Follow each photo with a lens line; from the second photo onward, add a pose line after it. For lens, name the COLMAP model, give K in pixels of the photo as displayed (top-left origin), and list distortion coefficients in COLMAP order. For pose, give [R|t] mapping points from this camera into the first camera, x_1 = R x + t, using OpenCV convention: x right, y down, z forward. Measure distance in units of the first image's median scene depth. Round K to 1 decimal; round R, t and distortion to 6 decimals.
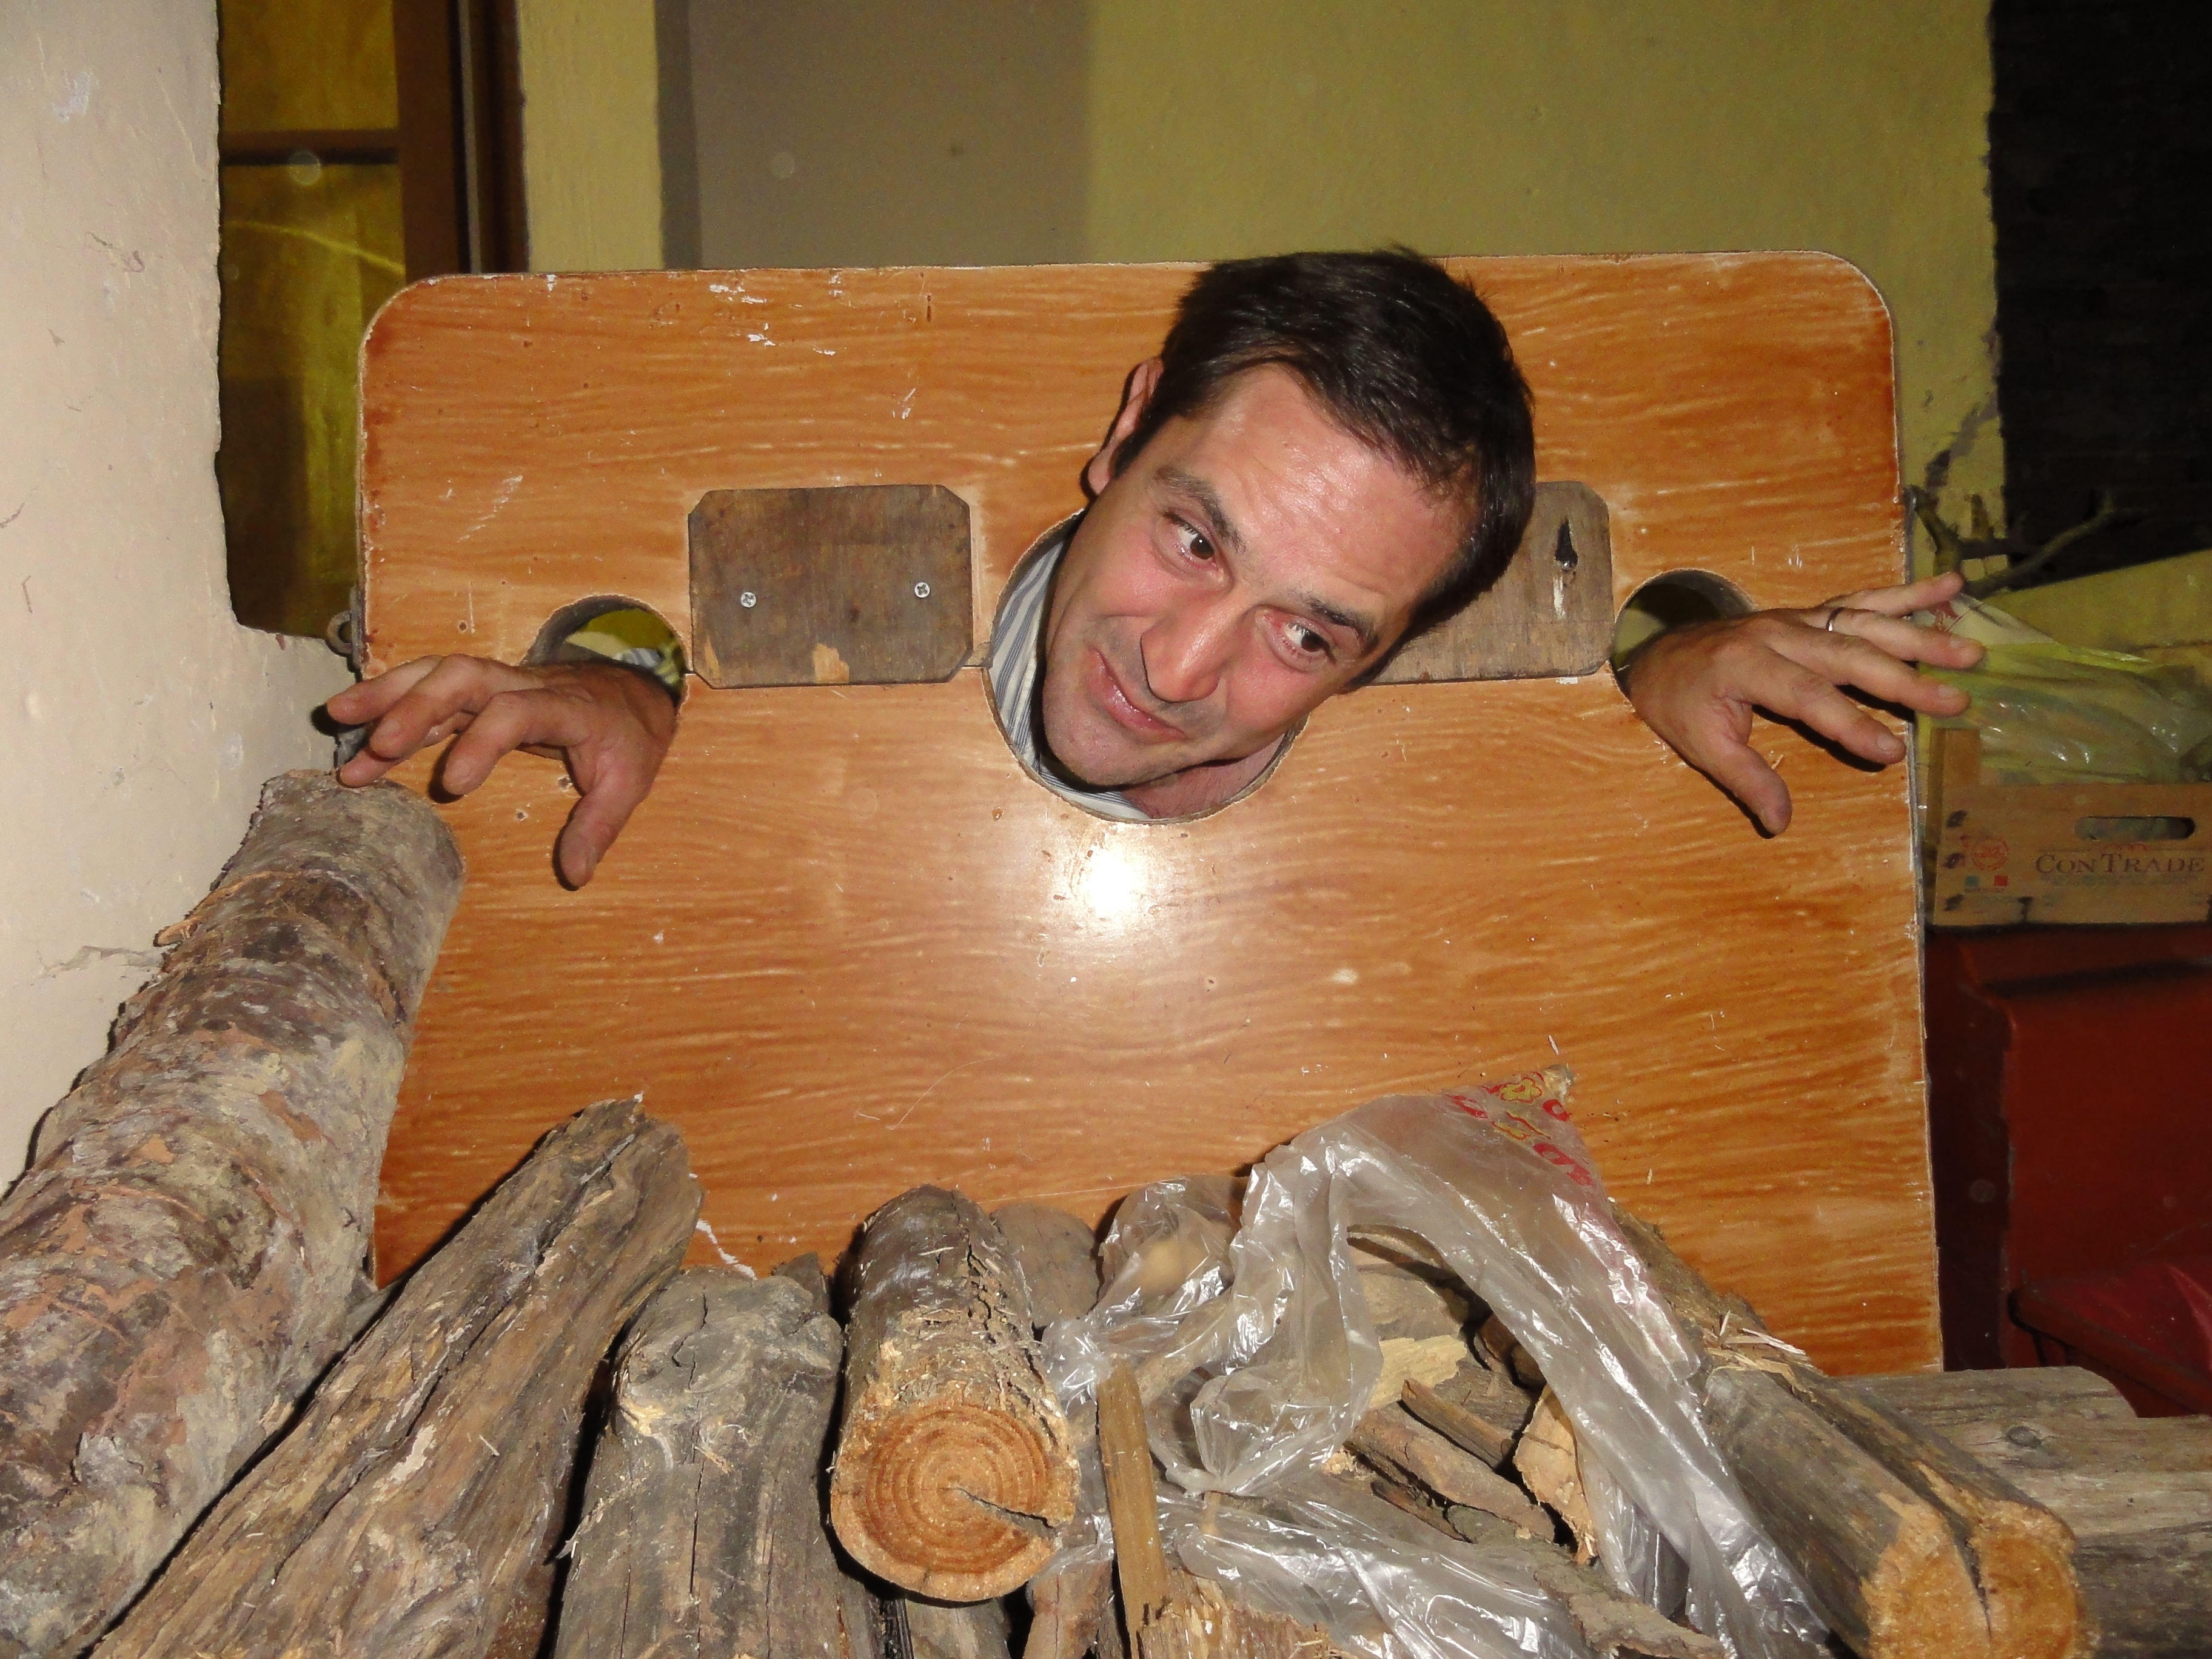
lens RADIAL K [[1509.8, 0, 1122.5], [0, 1509.8, 844.3], [0, 0, 1]] dist [0.014431, -0.007621]
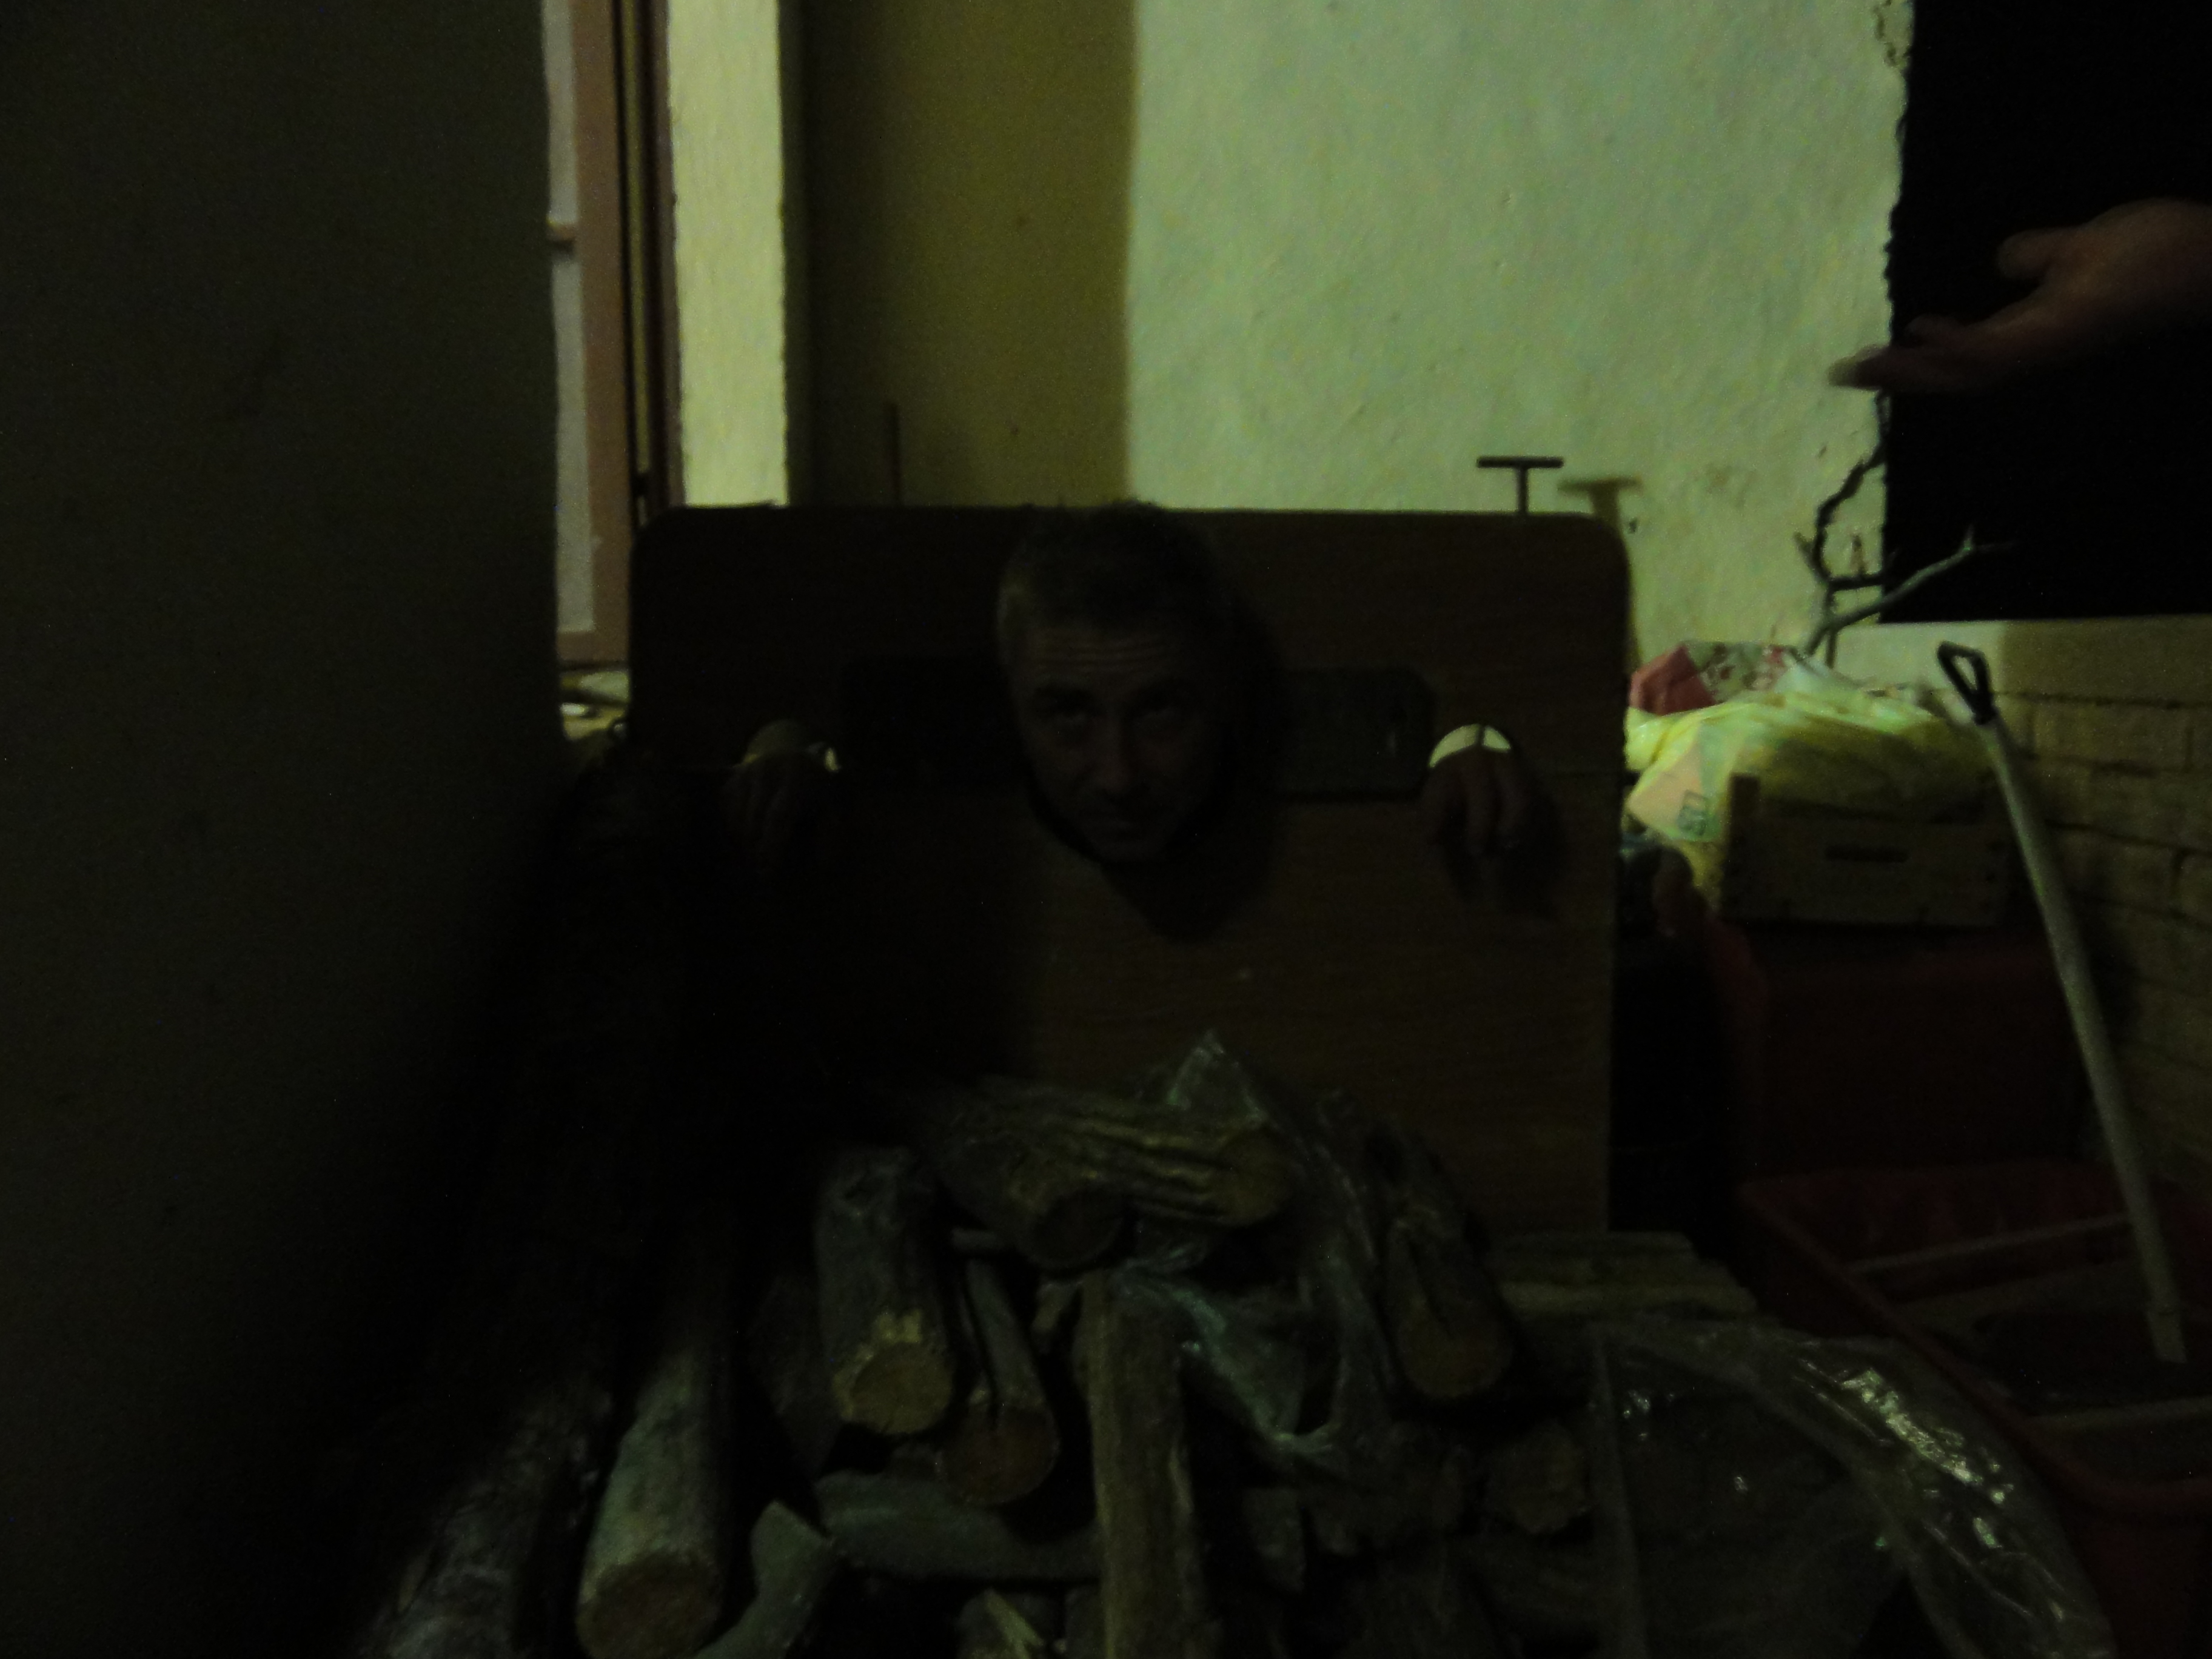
lens RADIAL K [[1509.8, 0, 1127.1], [0, 1509.8, 840.0], [0, 0, 1]] dist [0.014431, -0.007621]
pose [[0.998950, 0.041439, -0.019513, 0.052181], [-0.039434, 0.994805, 0.093852, -0.198586], [0.023301, -0.092984, 0.995395, -0.569907]]
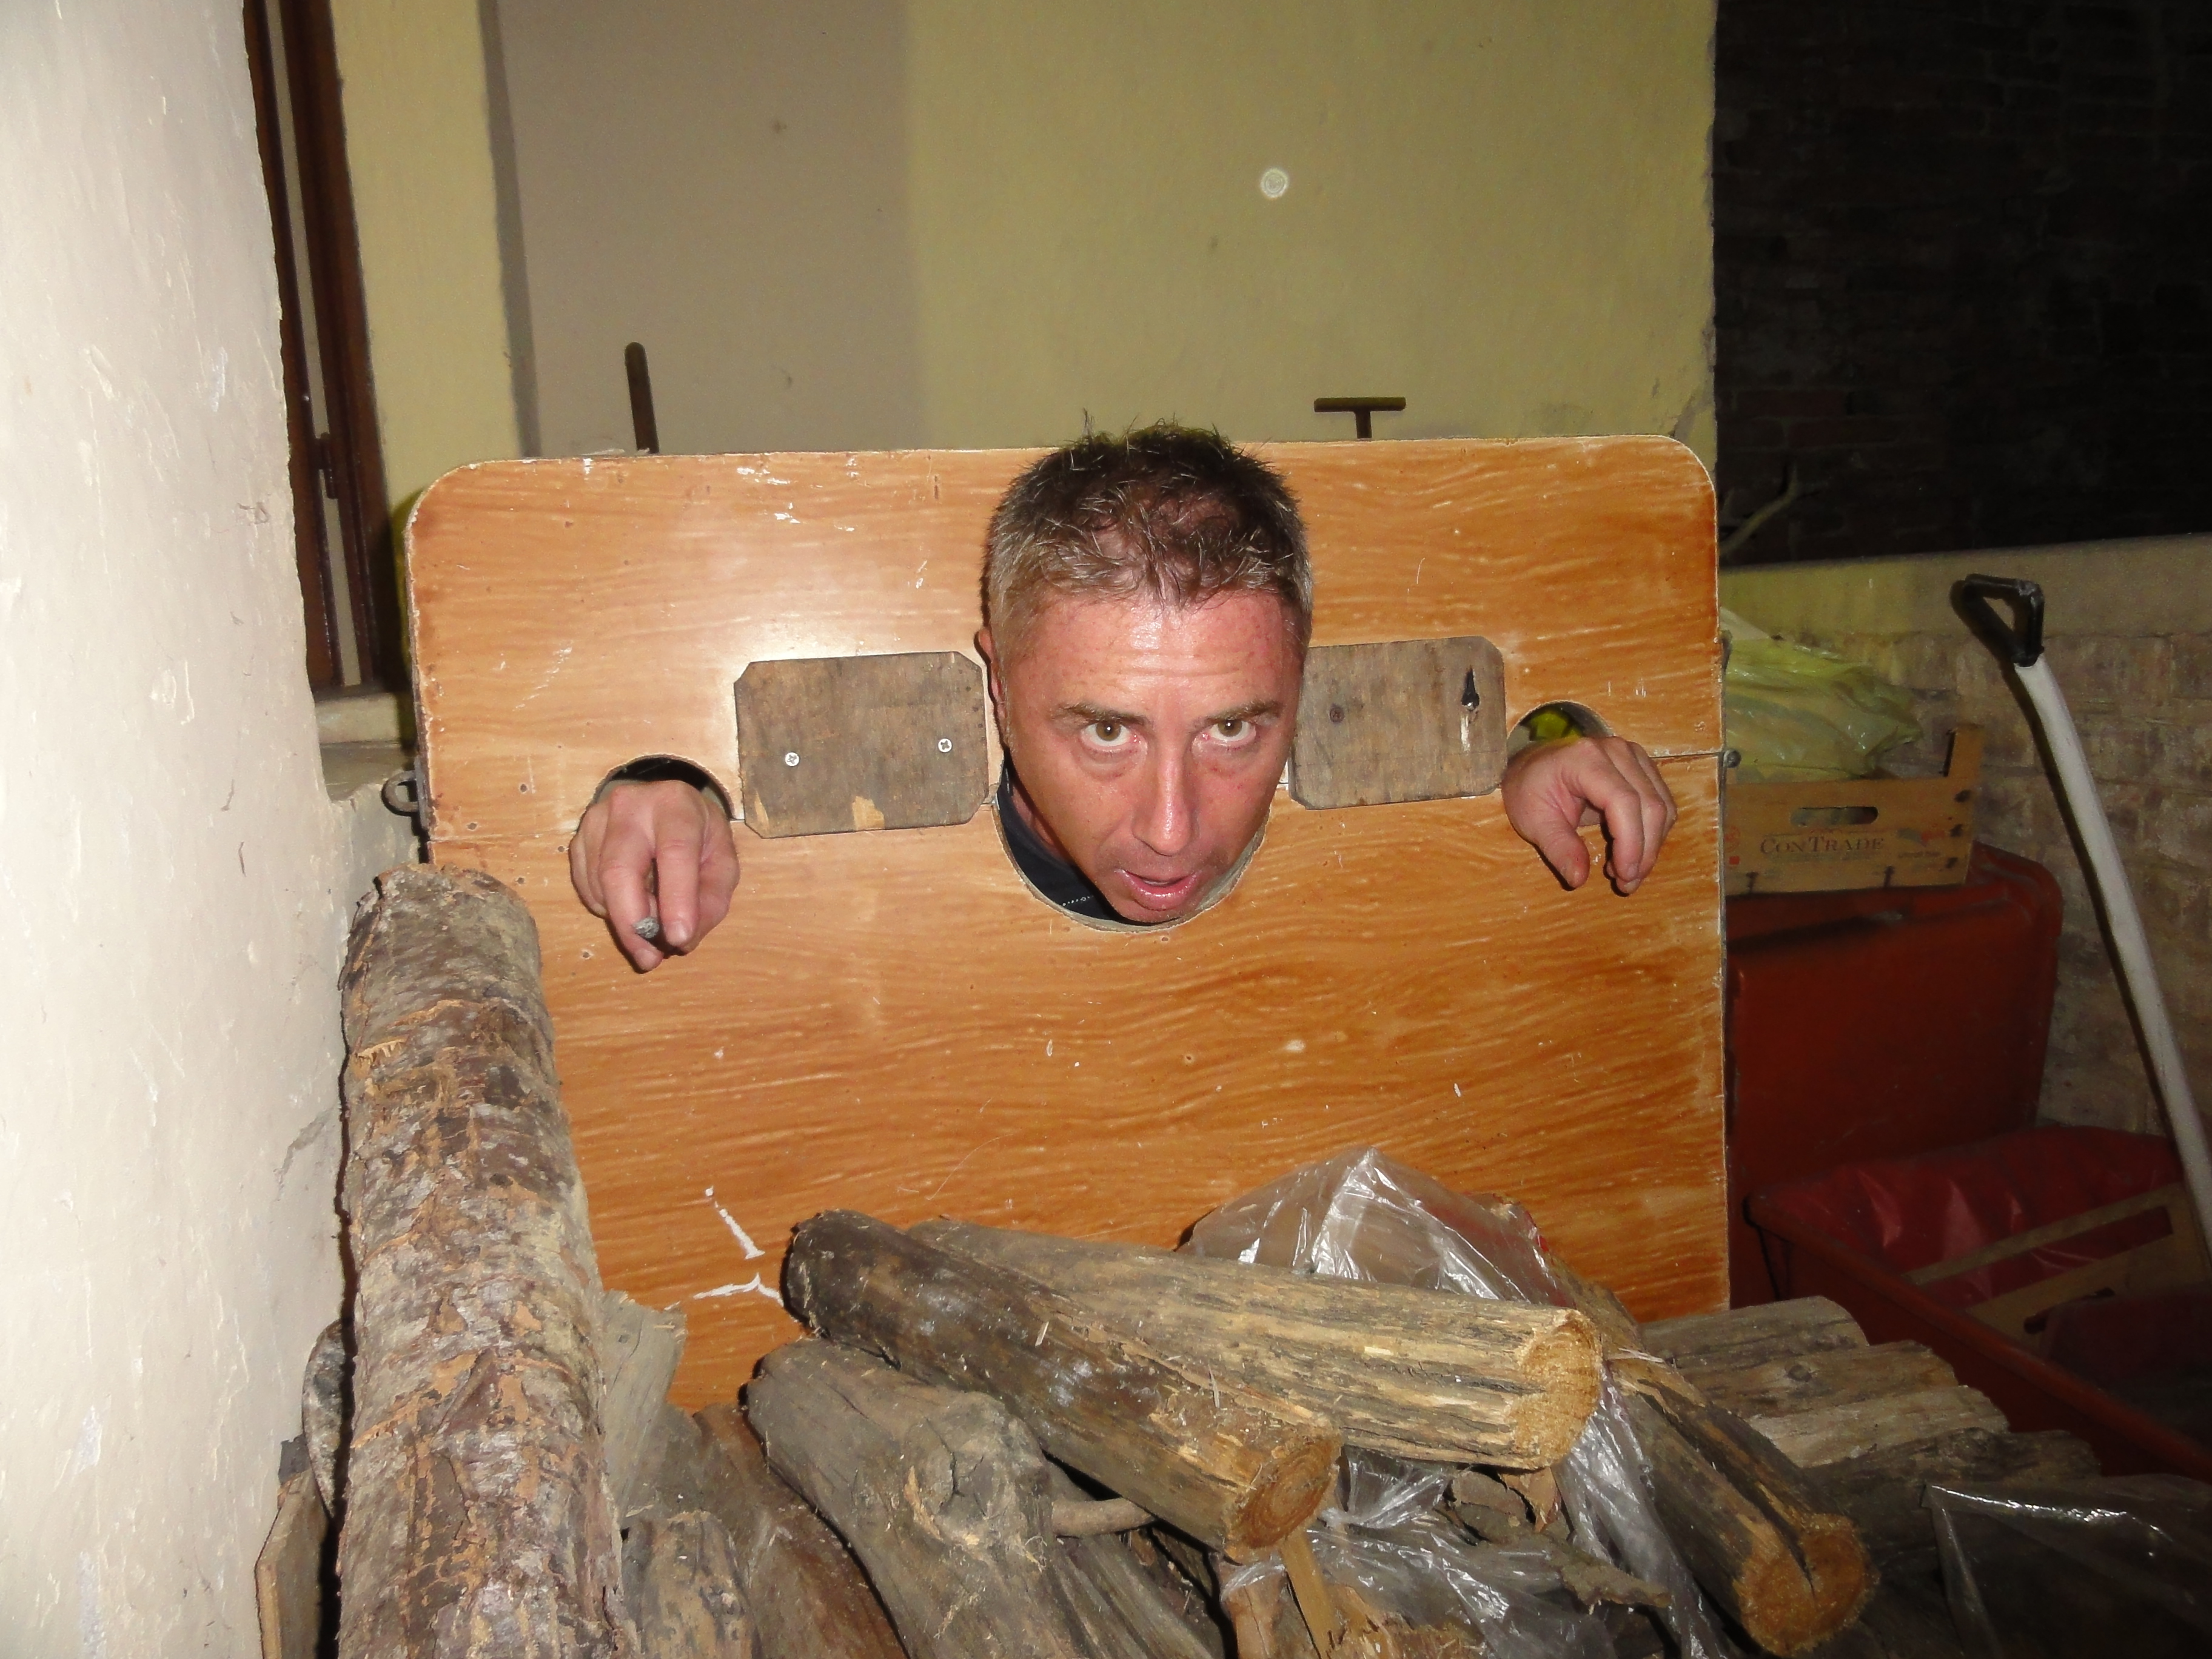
lens RADIAL K [[1509.8, 0, 1107.5], [0, 1509.8, 862.9], [0, 0, 1]] dist [0.014431, -0.007621]
pose [[0.983093, -0.041433, 0.178357, -0.216076], [0.020094, 0.992592, 0.119821, -0.211246], [-0.182001, -0.114212, 0.976643, -0.149228]]
